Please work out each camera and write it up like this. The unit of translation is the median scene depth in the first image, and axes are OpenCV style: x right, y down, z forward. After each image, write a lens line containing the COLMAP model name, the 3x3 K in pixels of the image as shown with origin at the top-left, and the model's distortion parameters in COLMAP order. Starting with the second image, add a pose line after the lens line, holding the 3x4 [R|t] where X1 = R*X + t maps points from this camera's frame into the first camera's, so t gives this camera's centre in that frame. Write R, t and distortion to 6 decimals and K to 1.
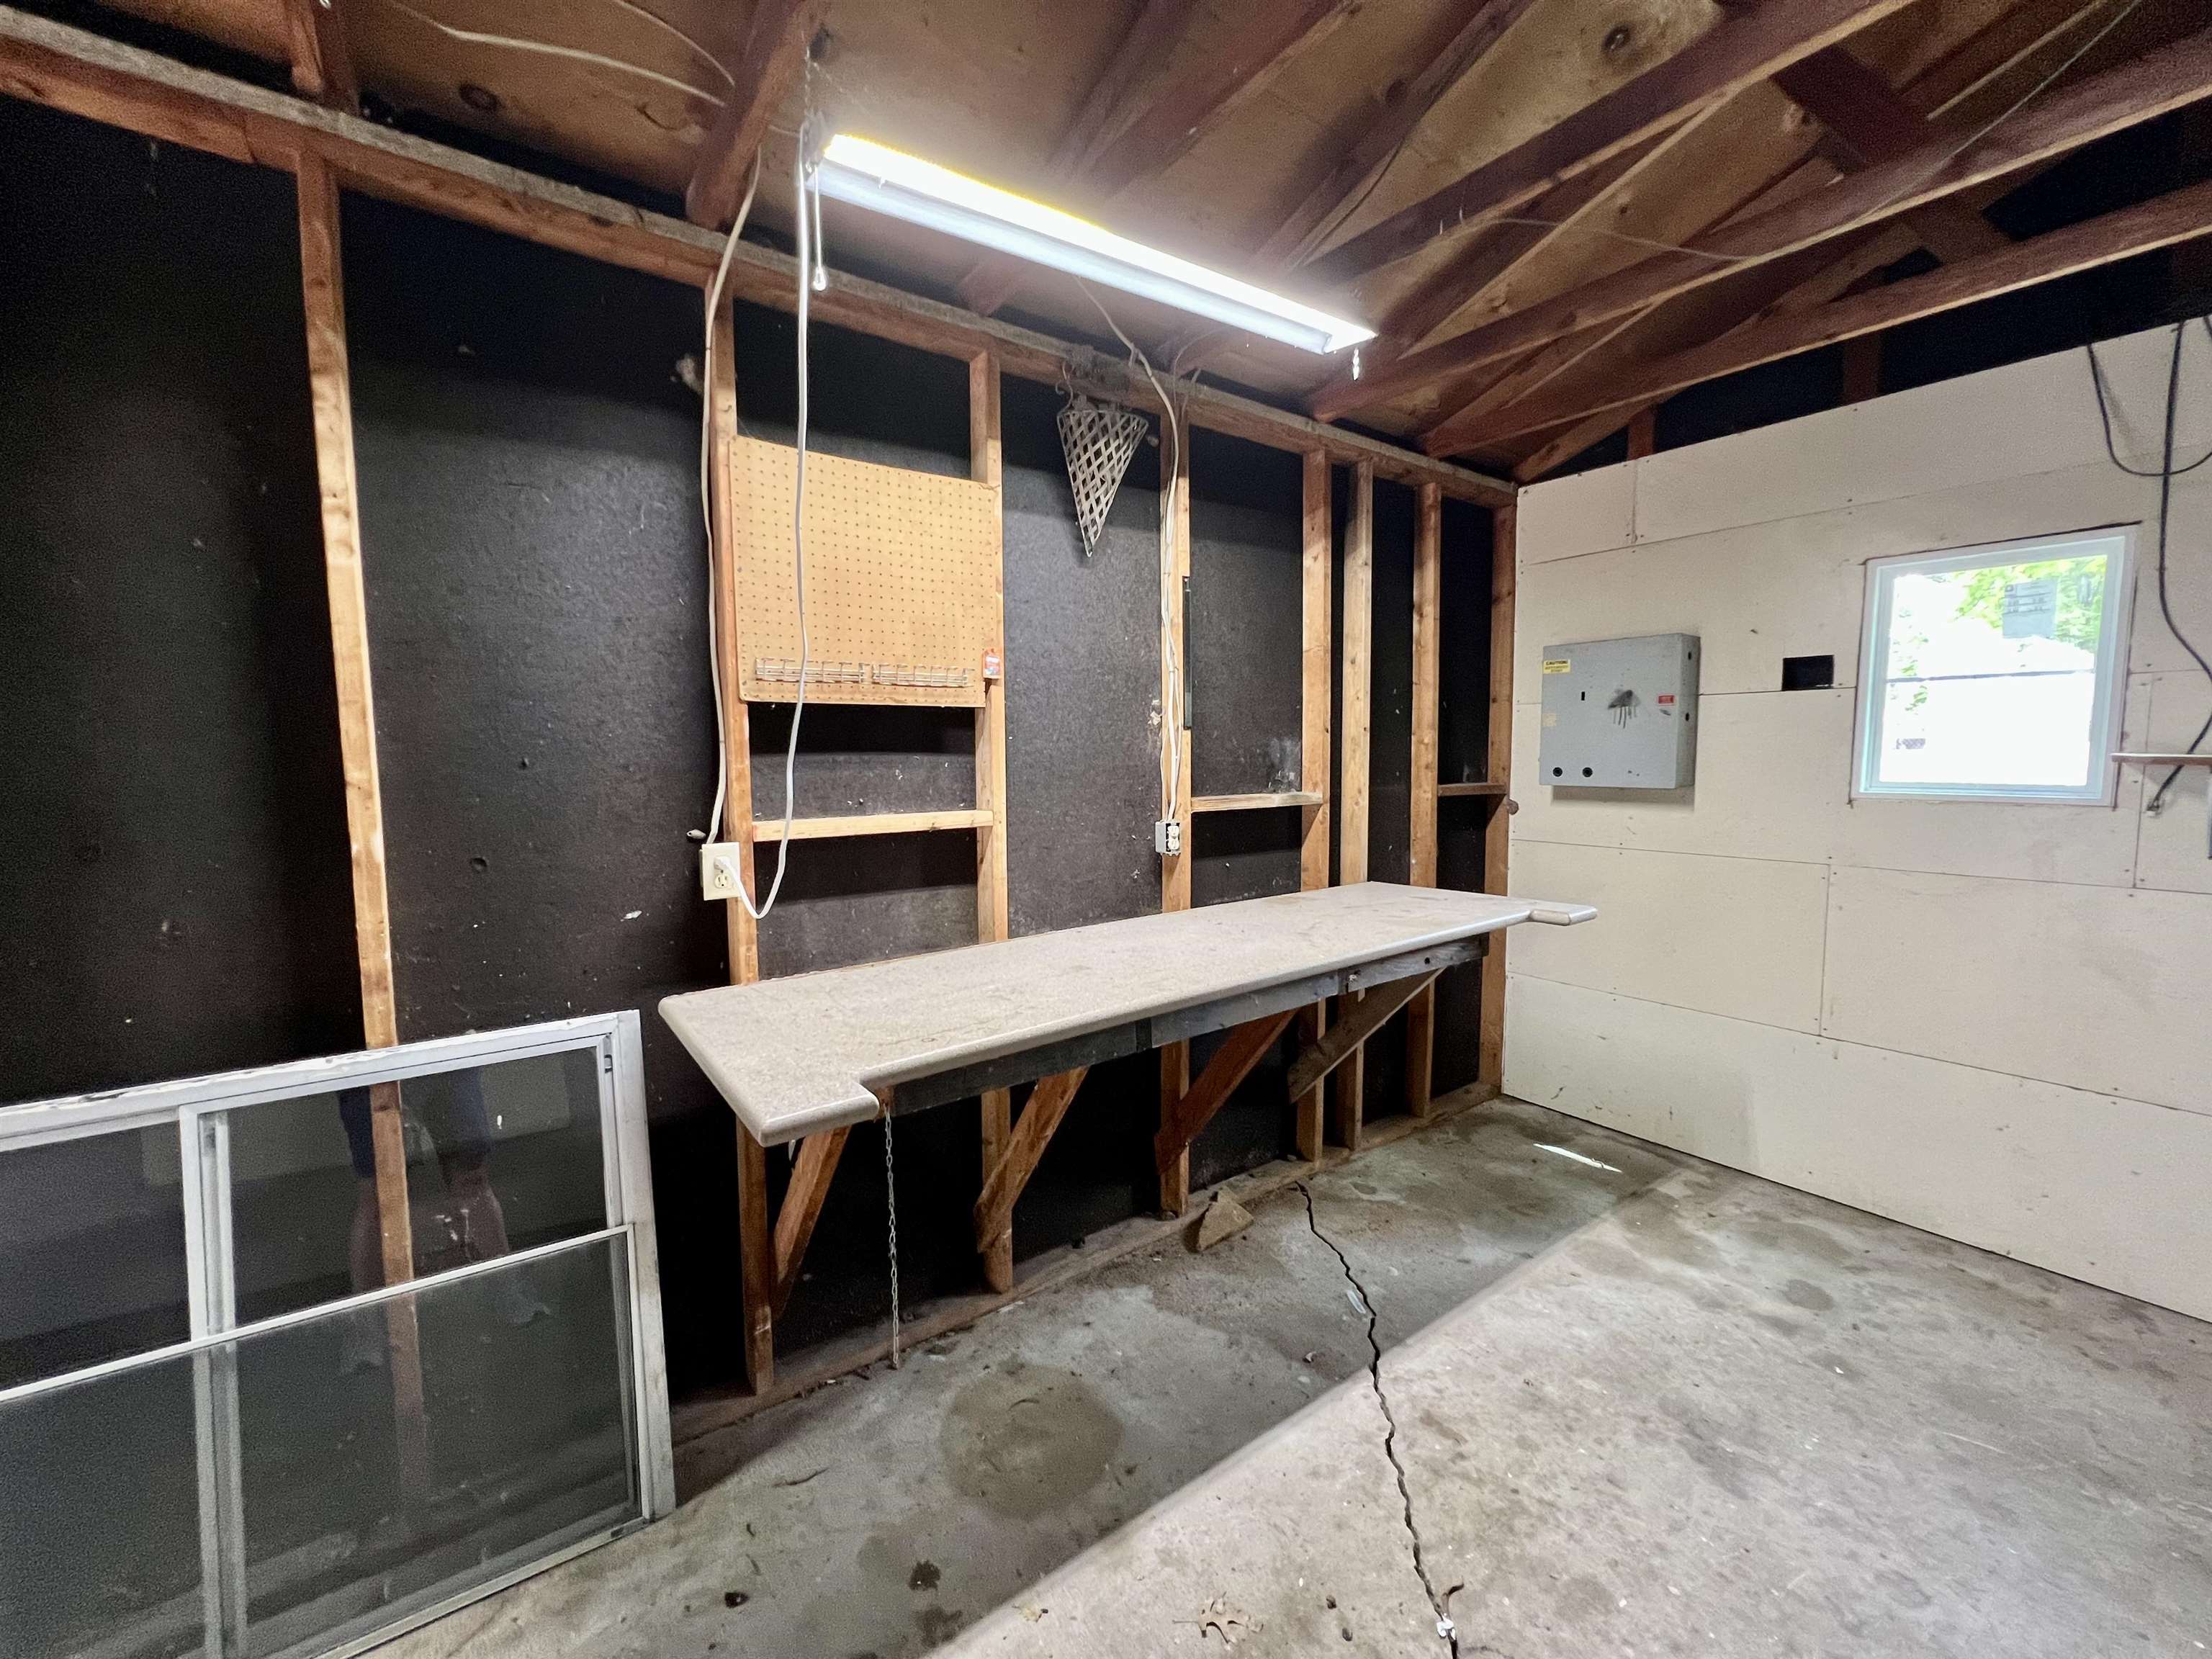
lens RADIAL K [[885.9, 0, 1100.2], [0, 885.9, 821.7], [0, 0, 1]] dist [-0.002101, 0.000506]
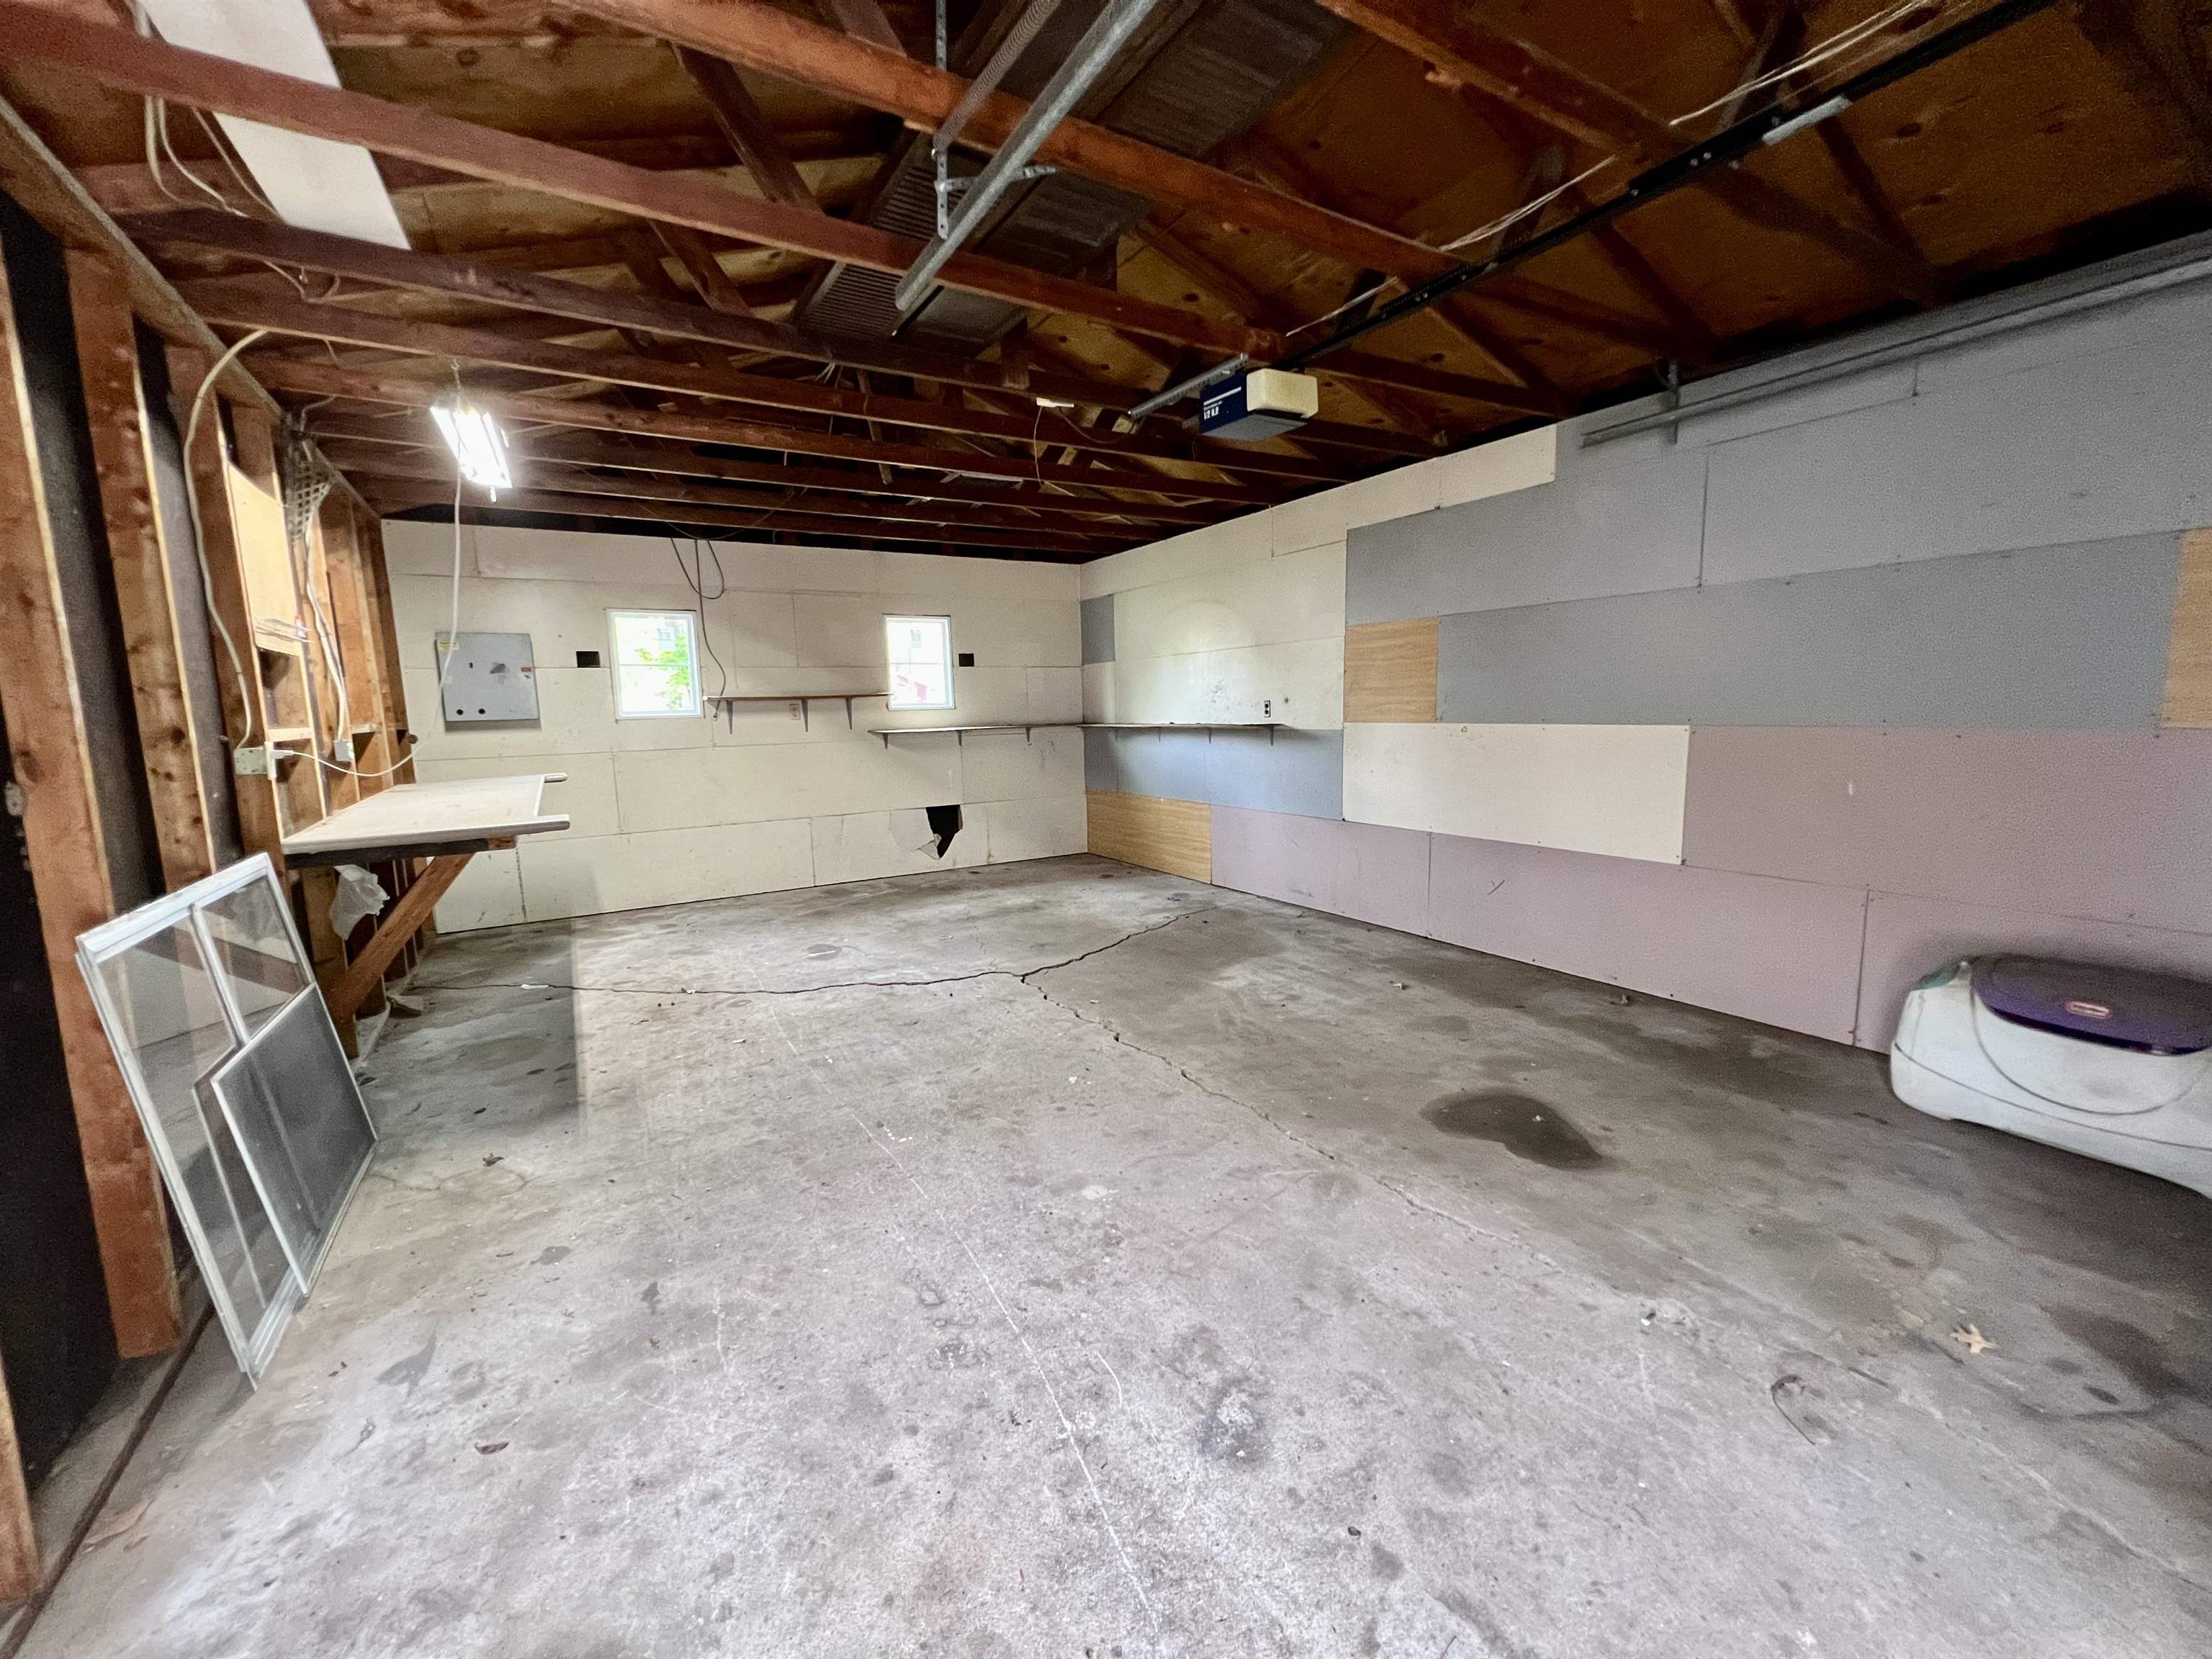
lens RADIAL K [[882.1, 0, 1100.9], [0, 882.1, 821.8], [0, 0, 1]] dist [-0.001455, 0.000773]
pose [[0.082578, -0.129786, 0.988097, -1.261987], [0.105407, 0.987060, 0.120841, 0.088282], [-0.990995, 0.094173, 0.095190, -0.362521]]
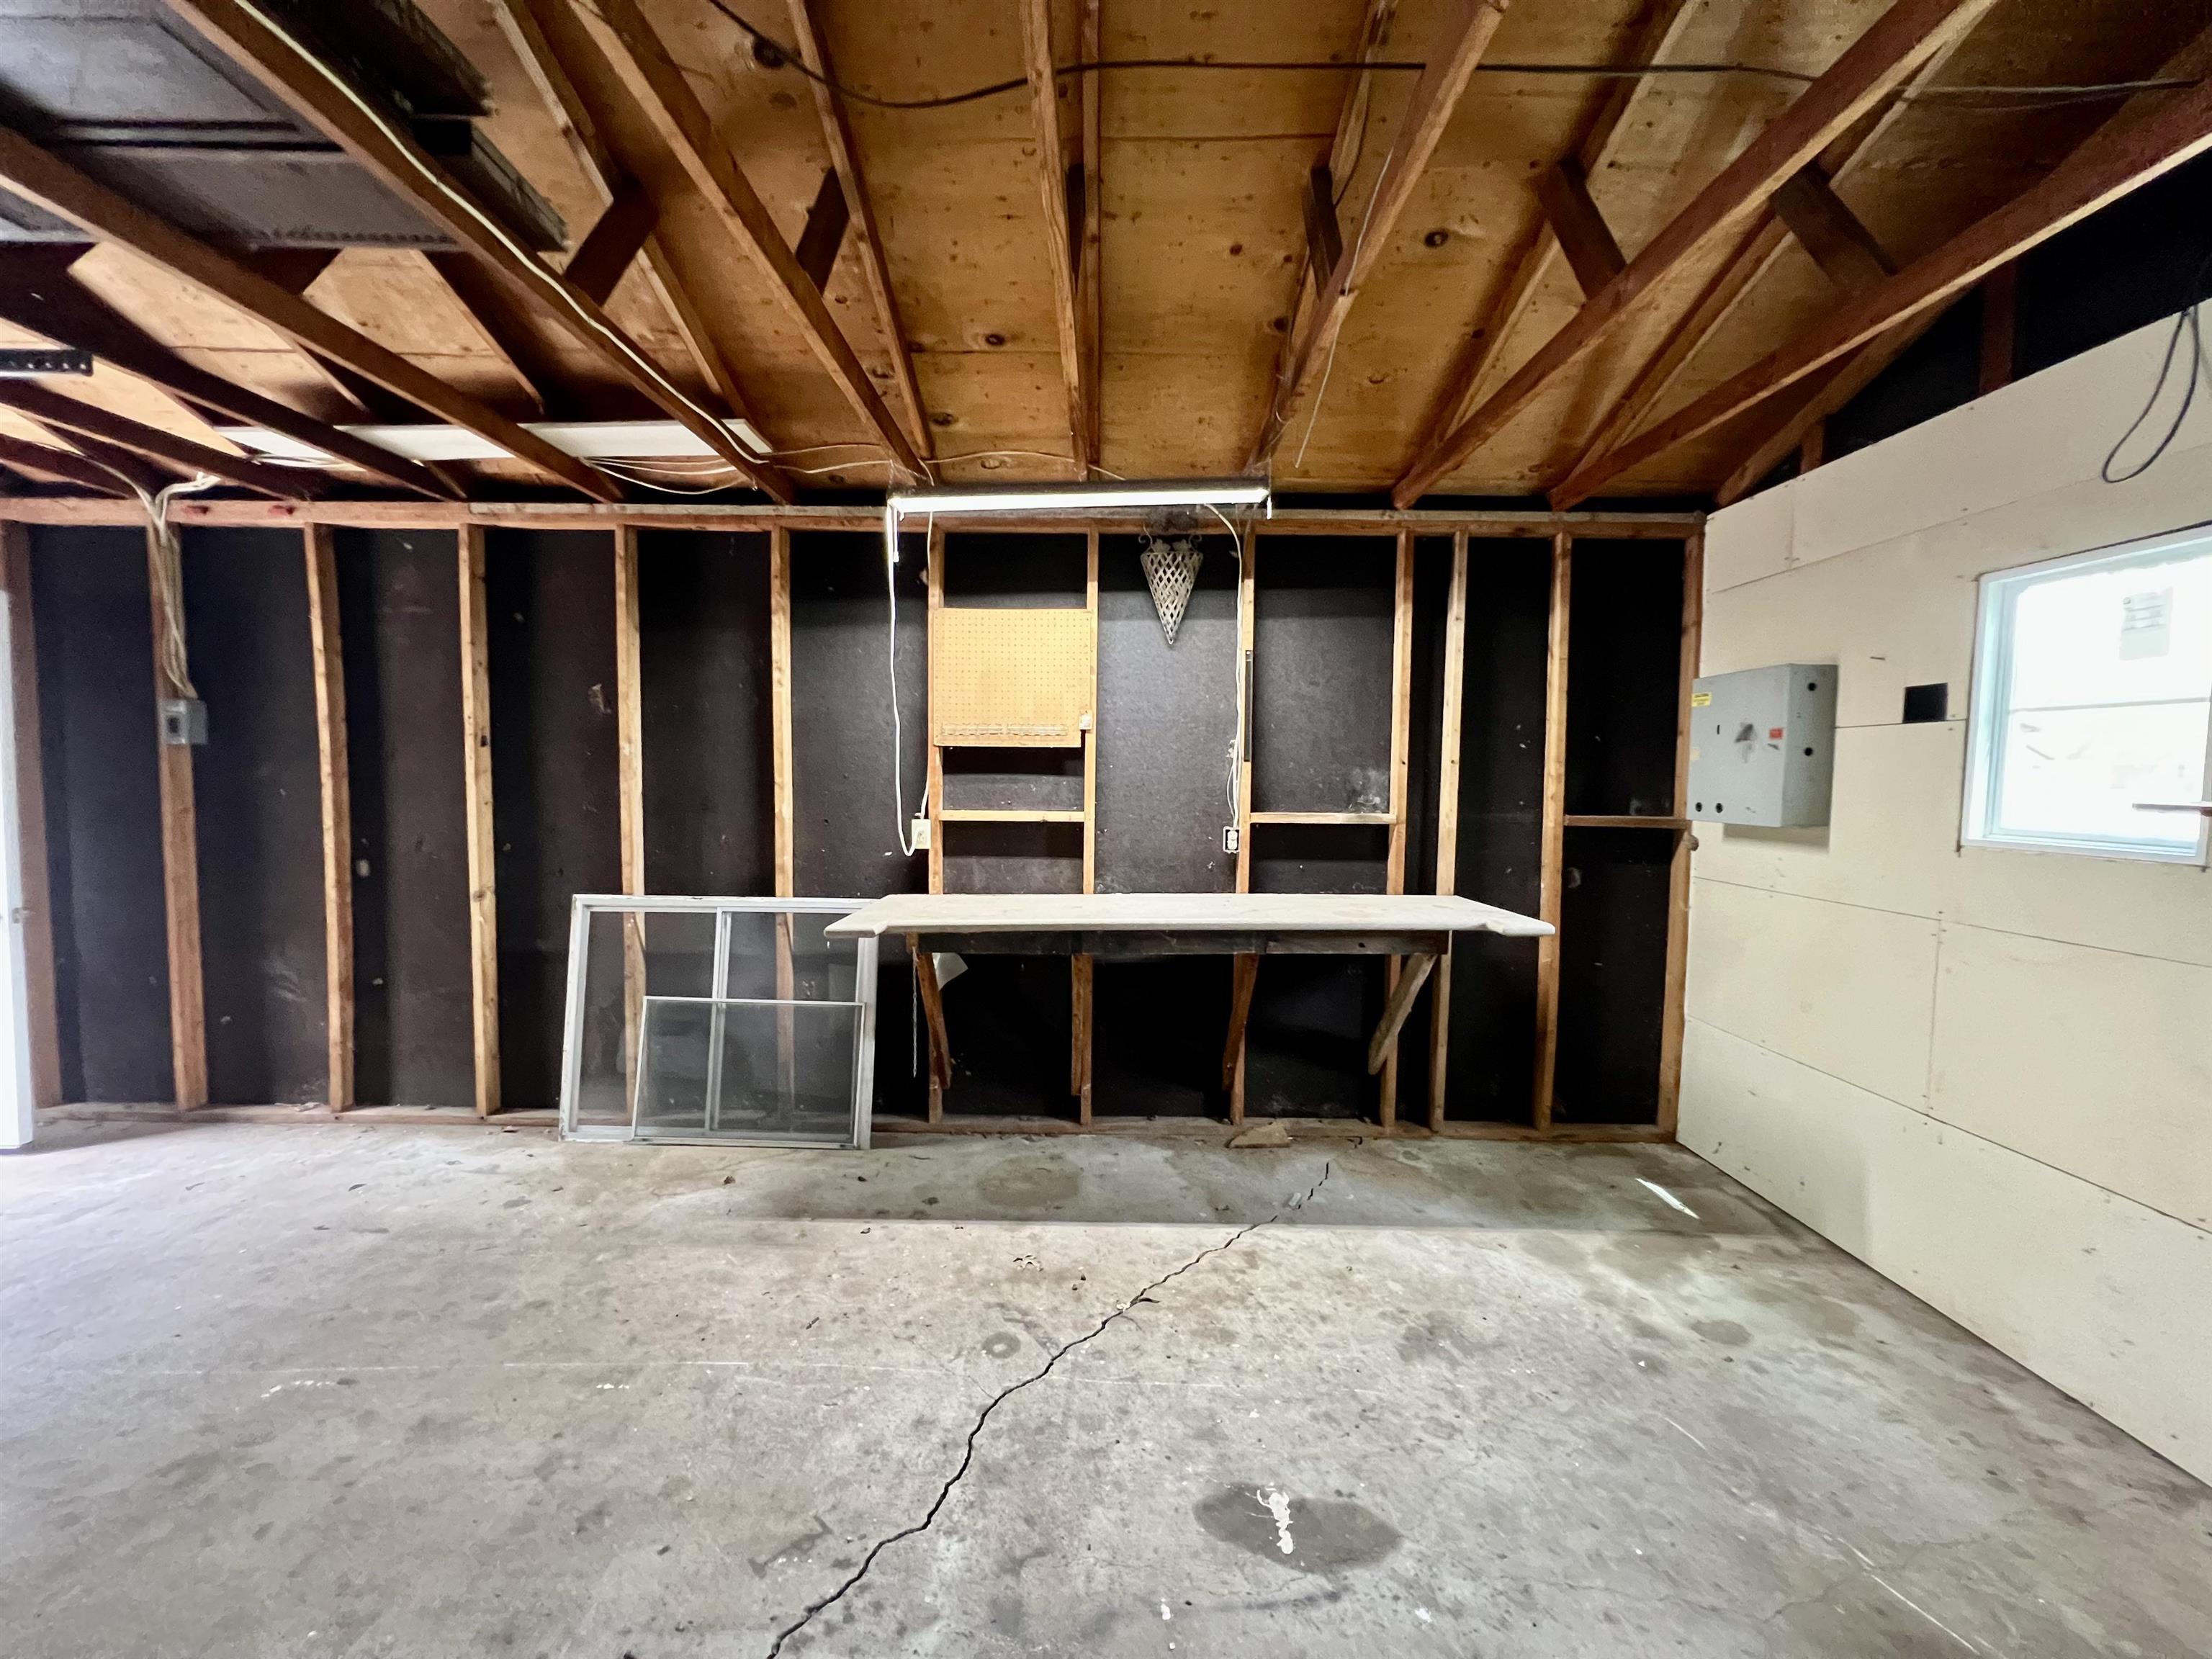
lens RADIAL K [[885.9, 0, 1100.2], [0, 885.9, 821.7], [0, 0, 1]] dist [-0.002101, 0.000506]
pose [[0.803747, 0.048266, -0.593011, 0.719421], [-0.064452, 0.997902, -0.006136, 0.010746], [0.591470, 0.043153, 0.805171, -0.221374]]
